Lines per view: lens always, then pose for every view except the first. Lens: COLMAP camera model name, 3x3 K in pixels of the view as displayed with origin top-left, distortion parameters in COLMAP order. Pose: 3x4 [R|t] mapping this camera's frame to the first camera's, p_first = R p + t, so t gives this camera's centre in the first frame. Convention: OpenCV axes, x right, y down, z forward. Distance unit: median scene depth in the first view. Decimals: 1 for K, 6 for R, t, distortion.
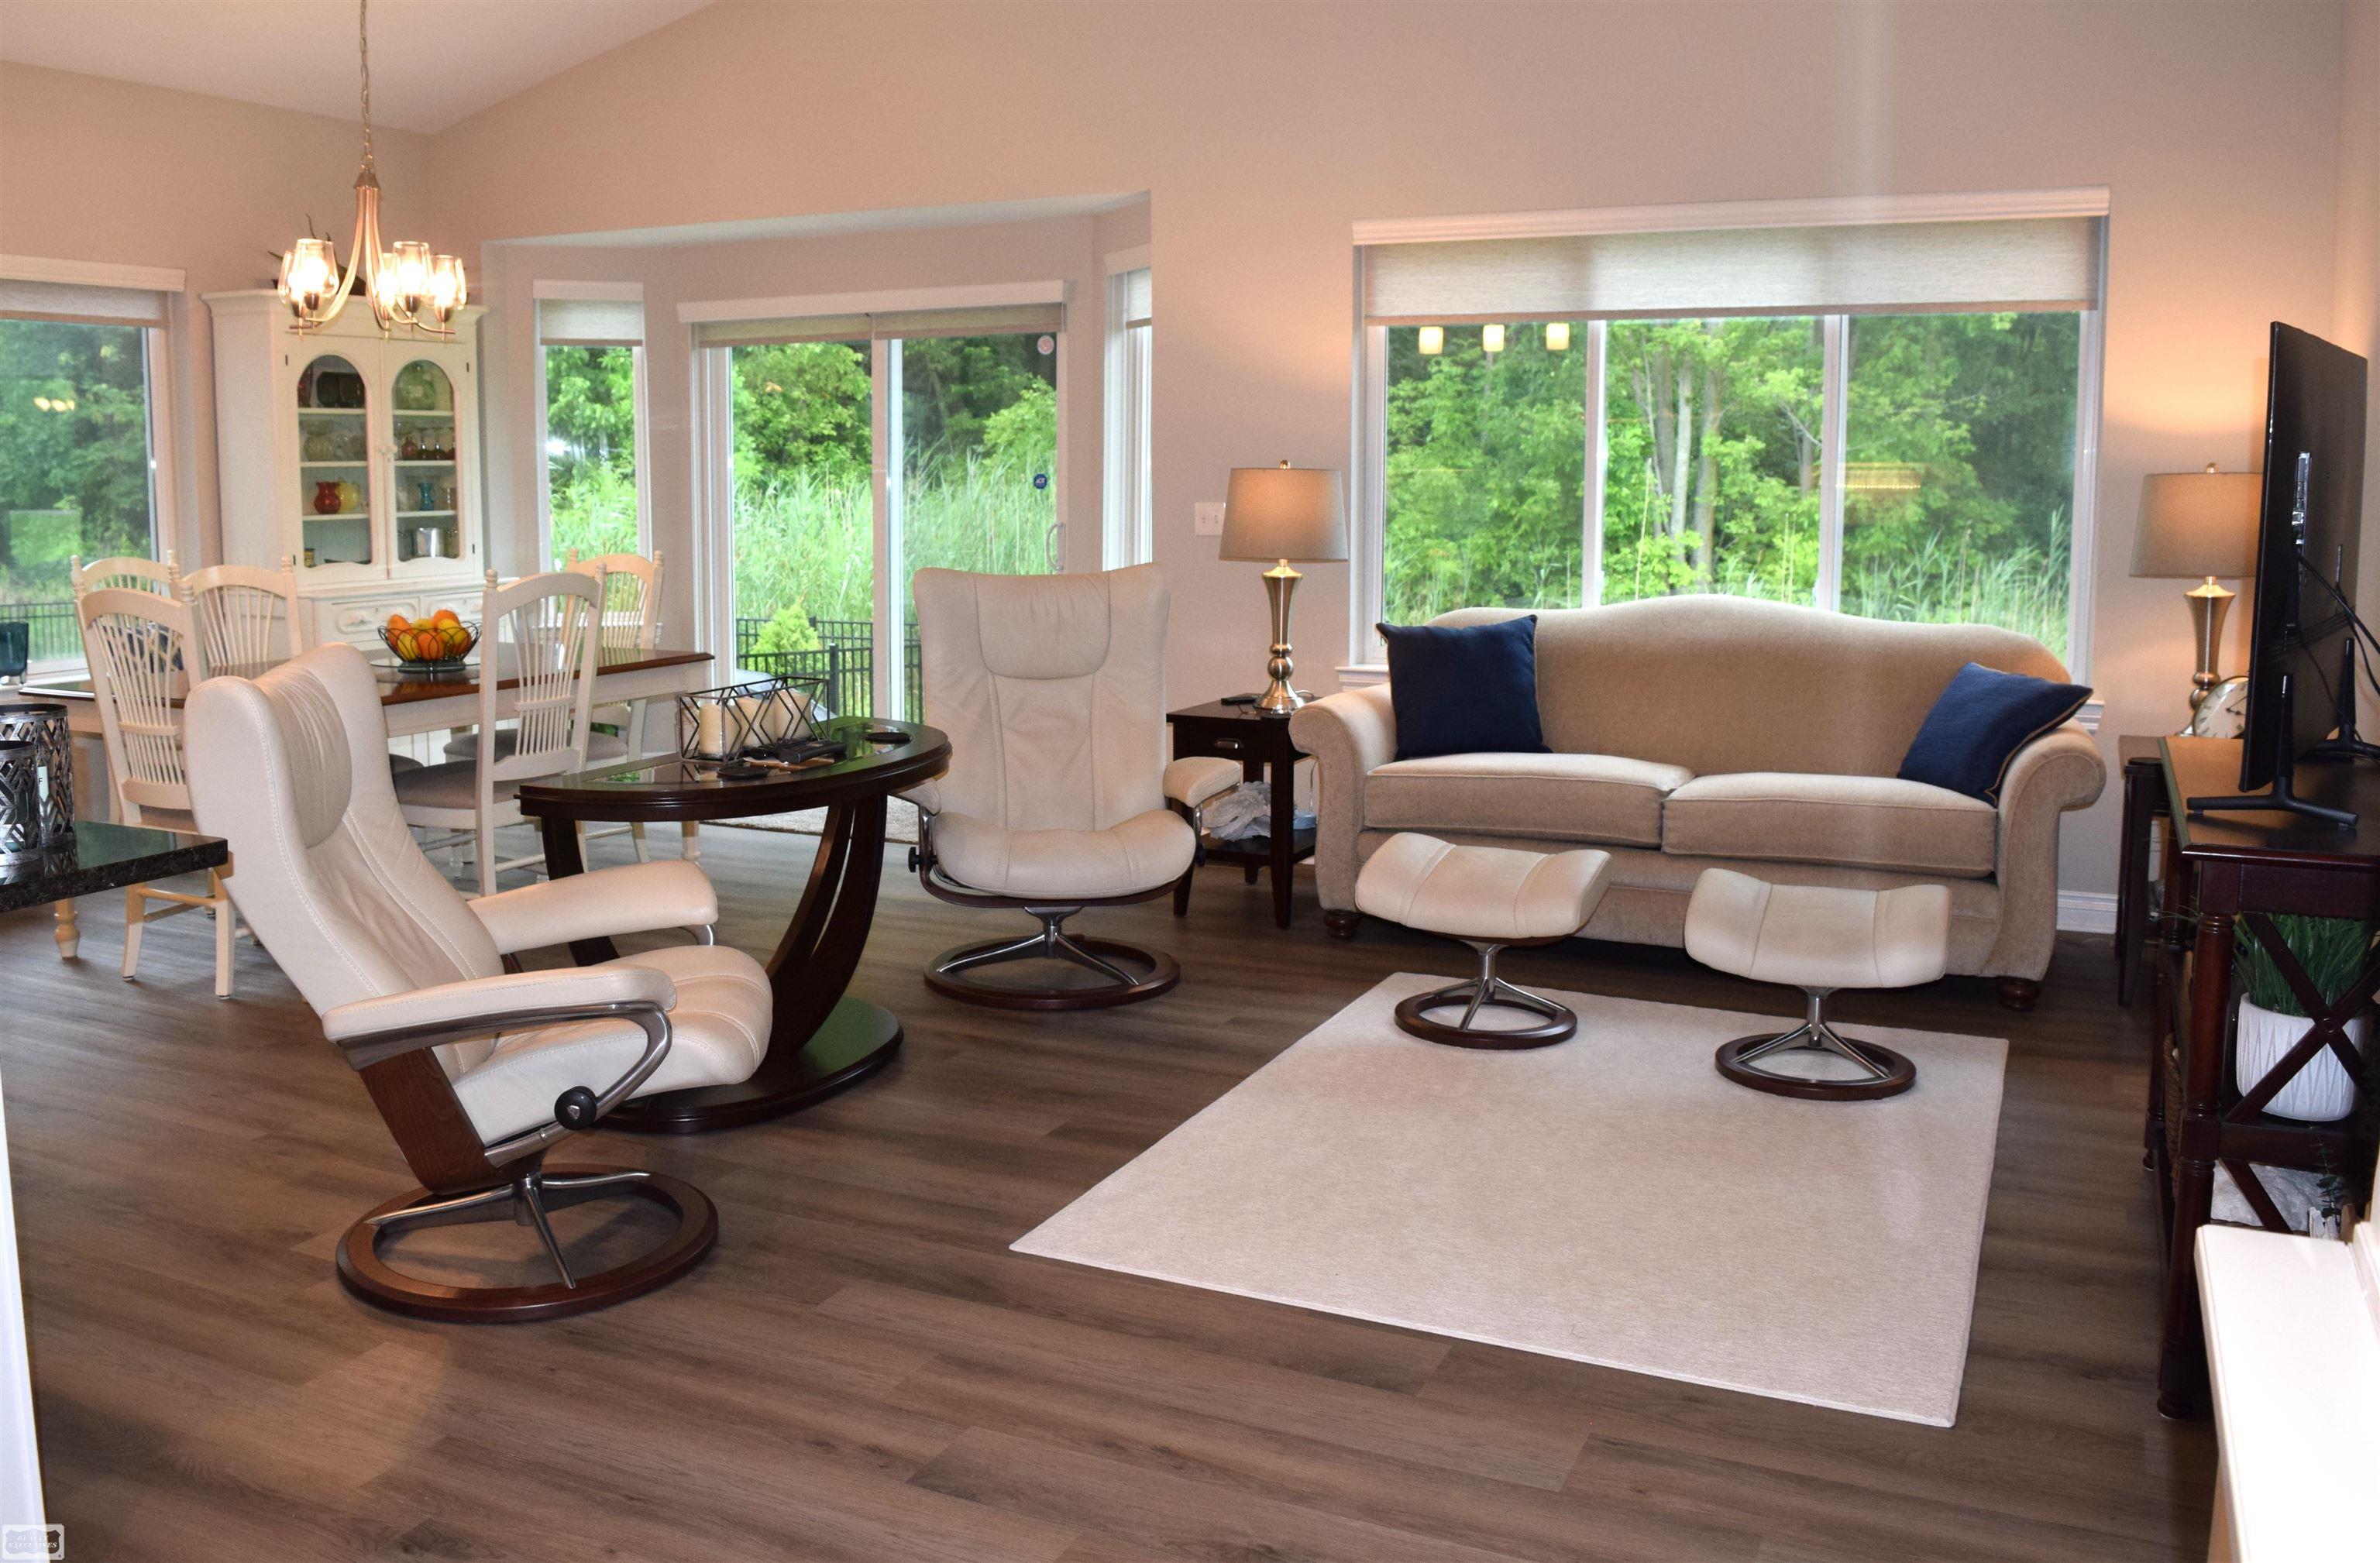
lens RADIAL K [[1964.6, 0, 1089.6], [0, 1964.6, 774.8], [0, 0, 1]] dist [-0.133150, 0.127251]
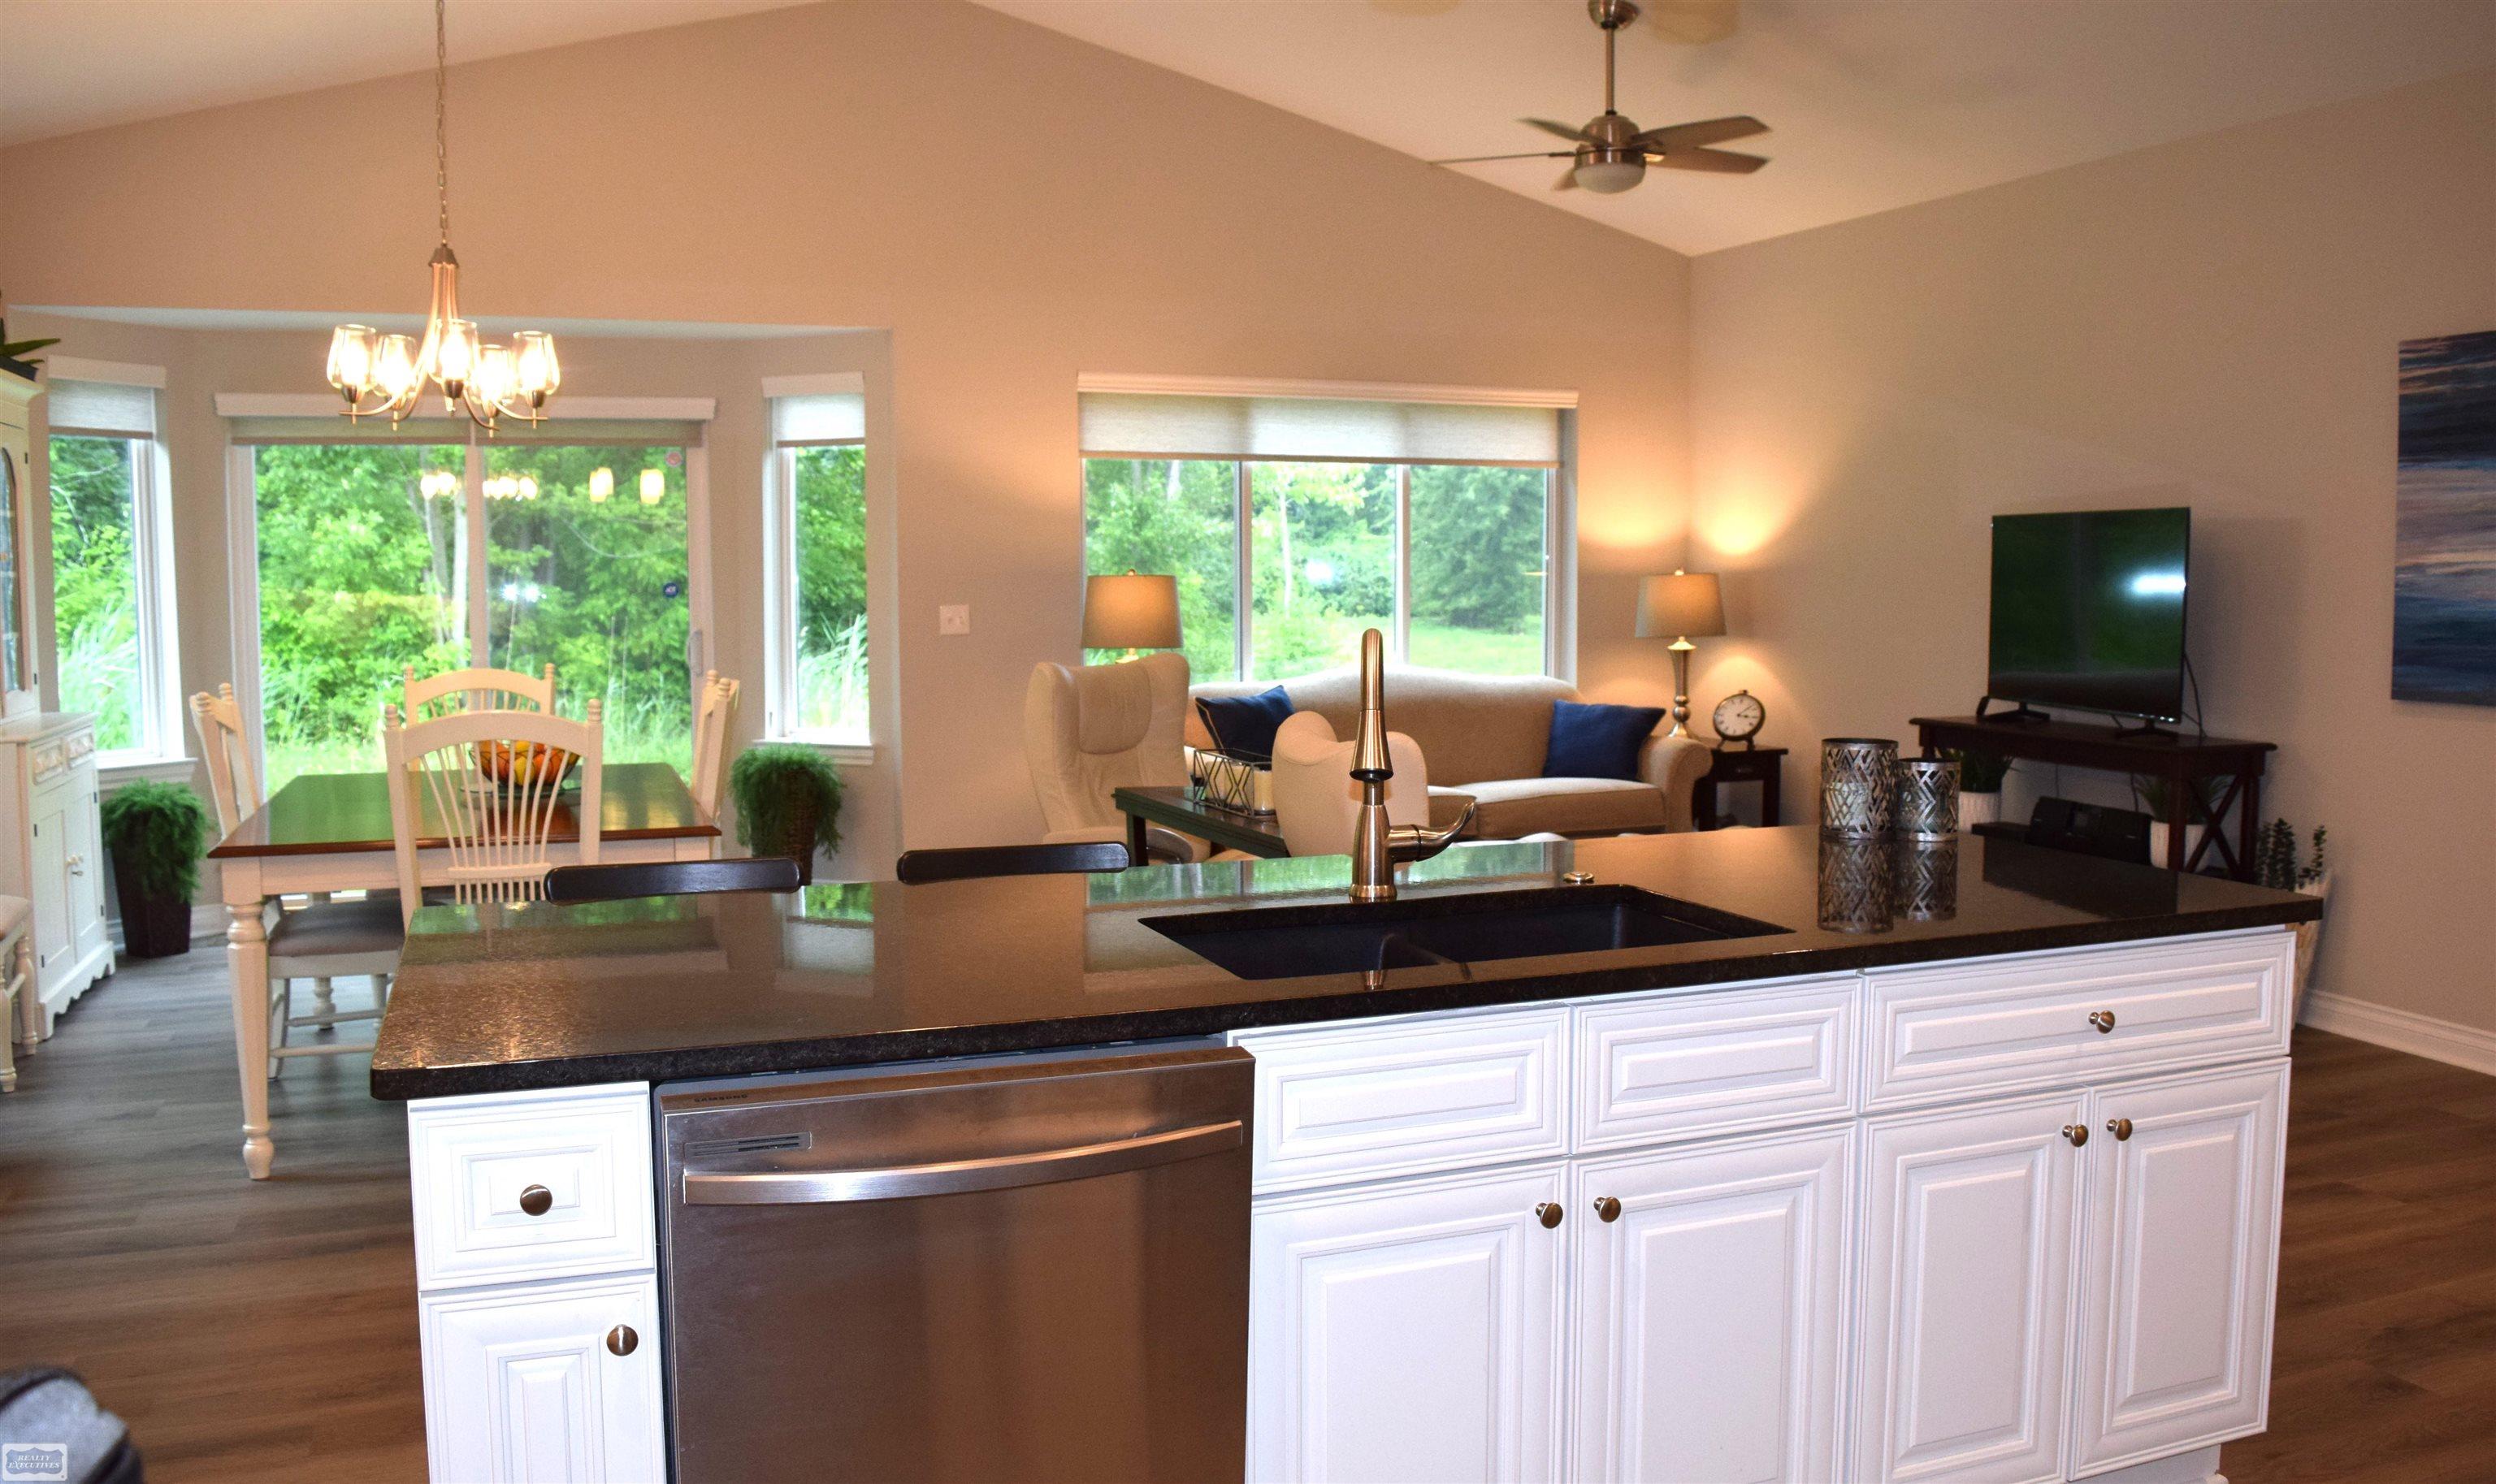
lens RADIAL K [[1928.5, 0, 1248.0], [0, 1928.5, 742.0], [0, 0, 1]] dist [-0.075352, -0.000596]
pose [[0.671450, -0.066807, 0.738032, -0.758394], [0.118345, 0.992813, -0.017799, -0.022257], [-0.731539, 0.099294, 0.674531, 0.140358]]
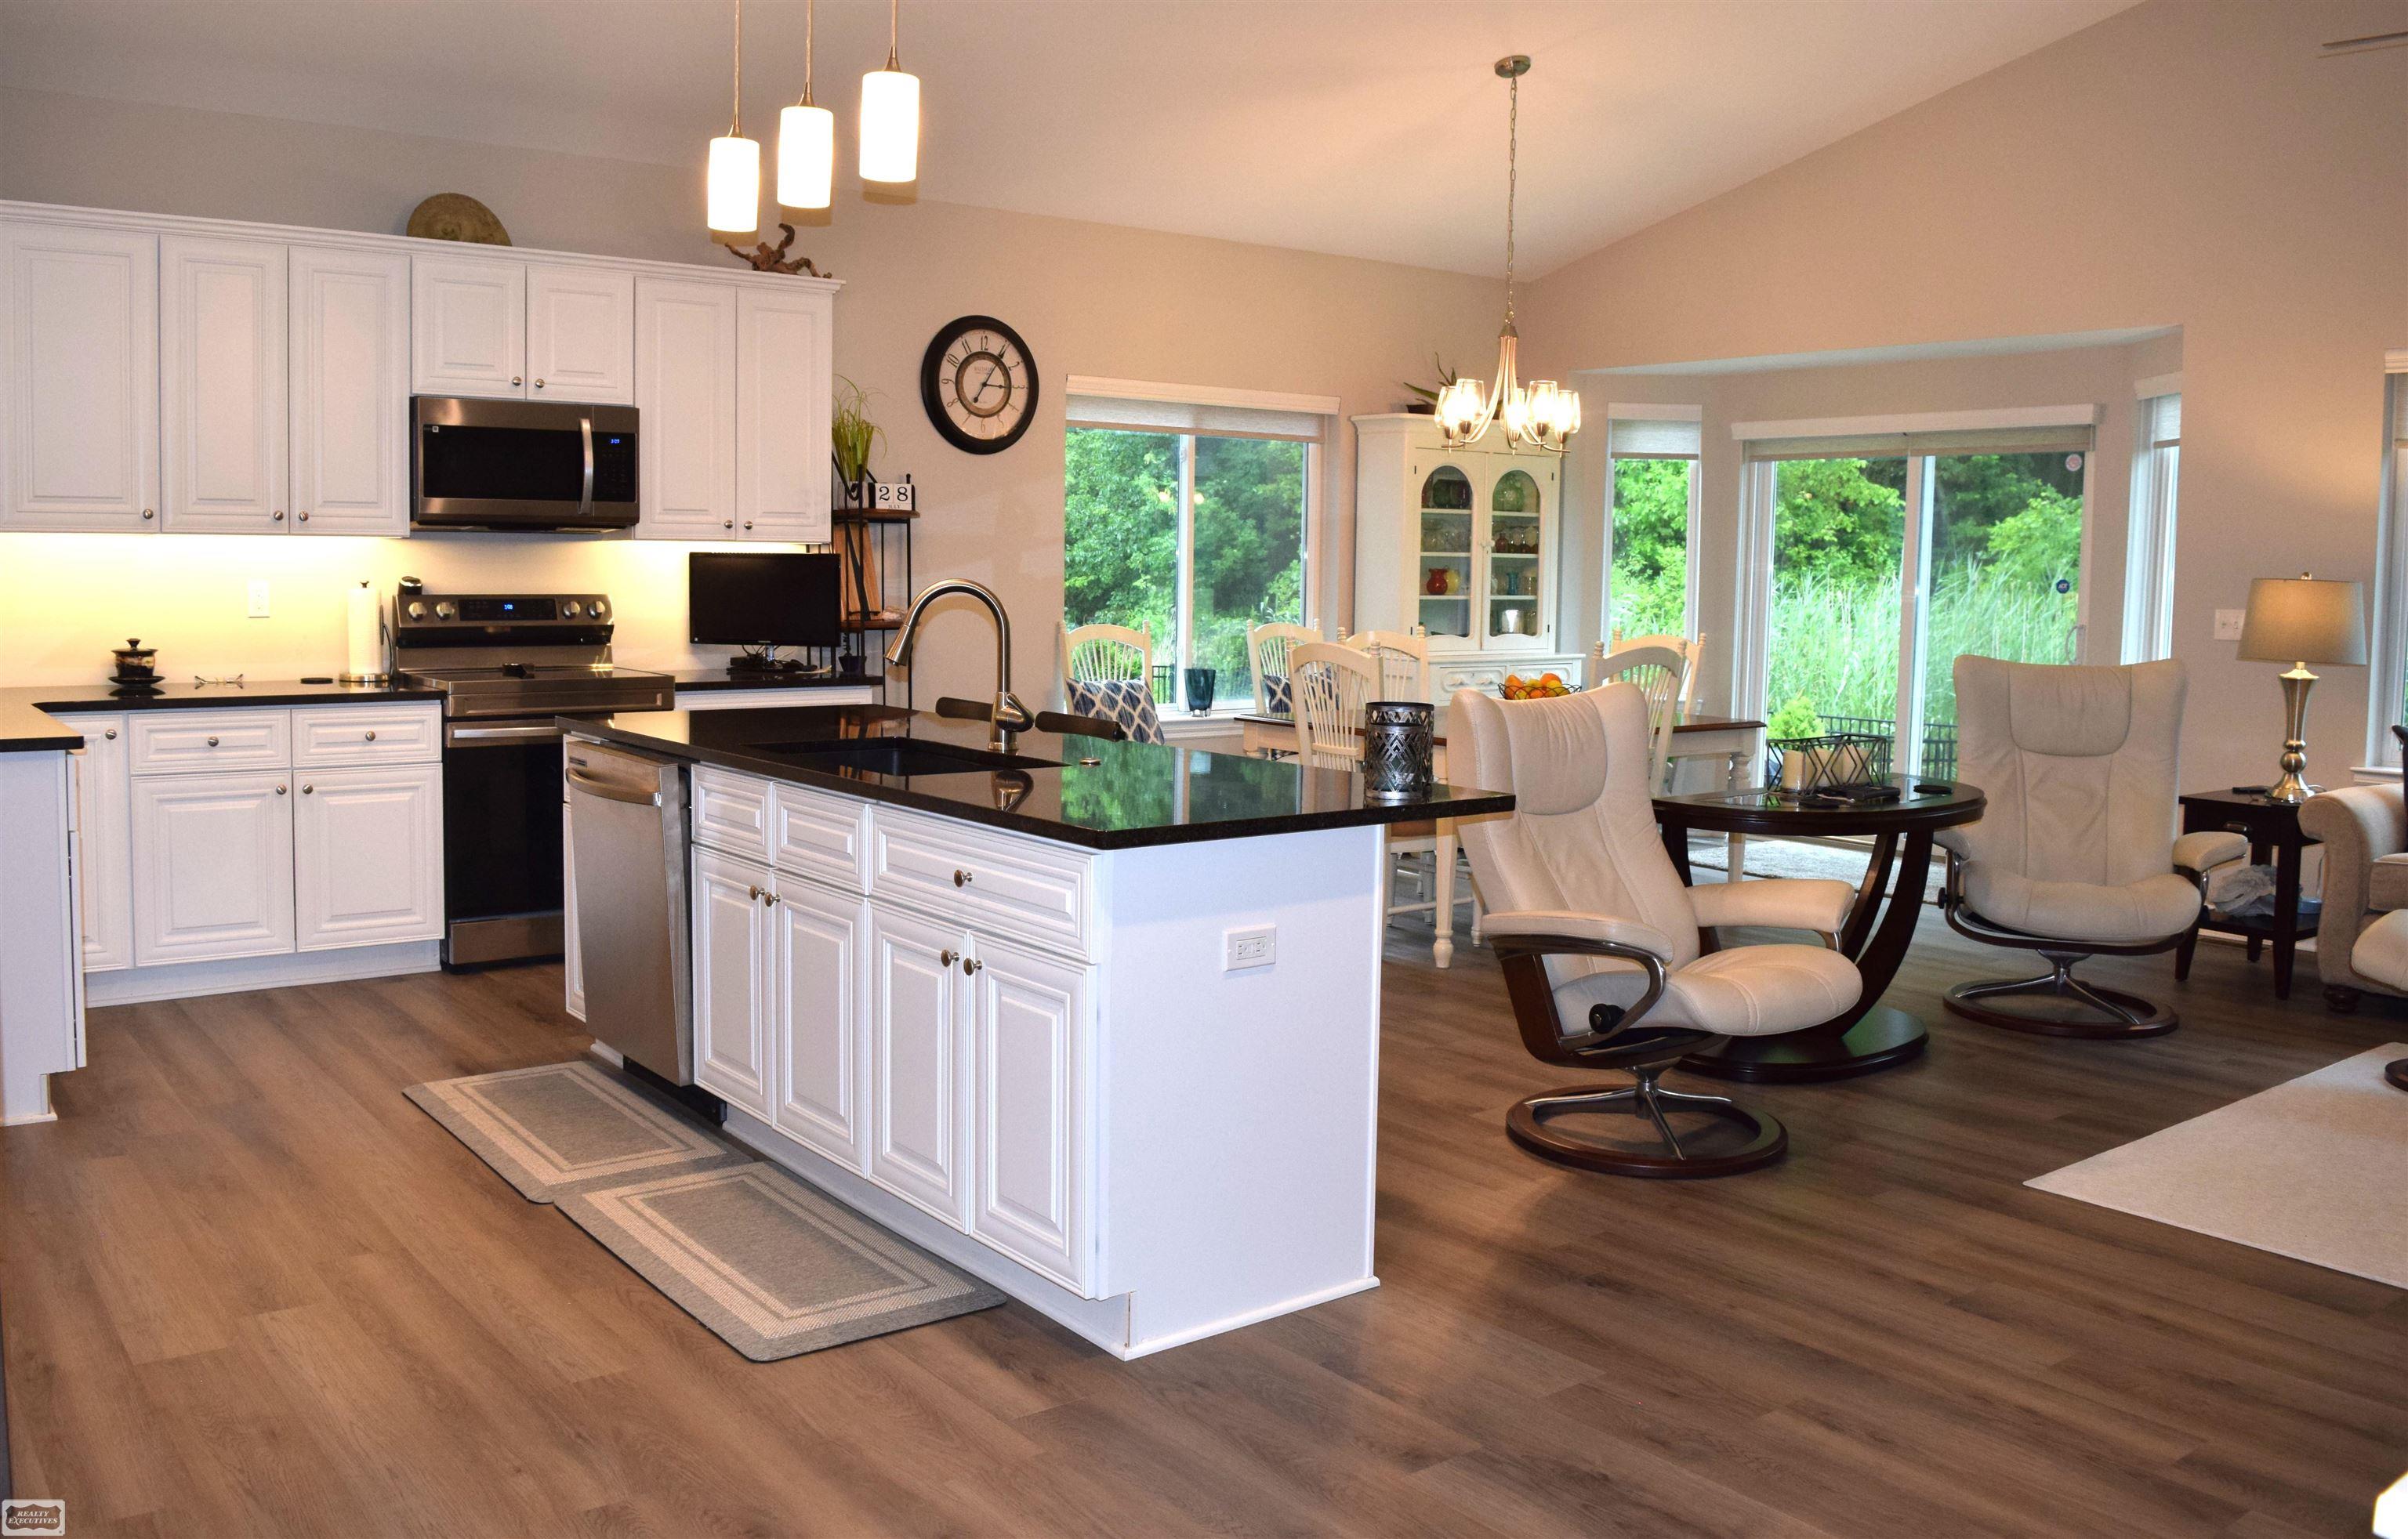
lens RADIAL K [[1945.5, 0, 1203.3], [0, 1945.5, 720.9], [0, 0, 1]] dist [-0.081989, 0.003519]
pose [[0.906493, 0.050288, -0.419215, -0.011562], [-0.082488, 0.994842, -0.059029, 0.035788], [0.414084, 0.088090, 0.905966, -0.208537]]
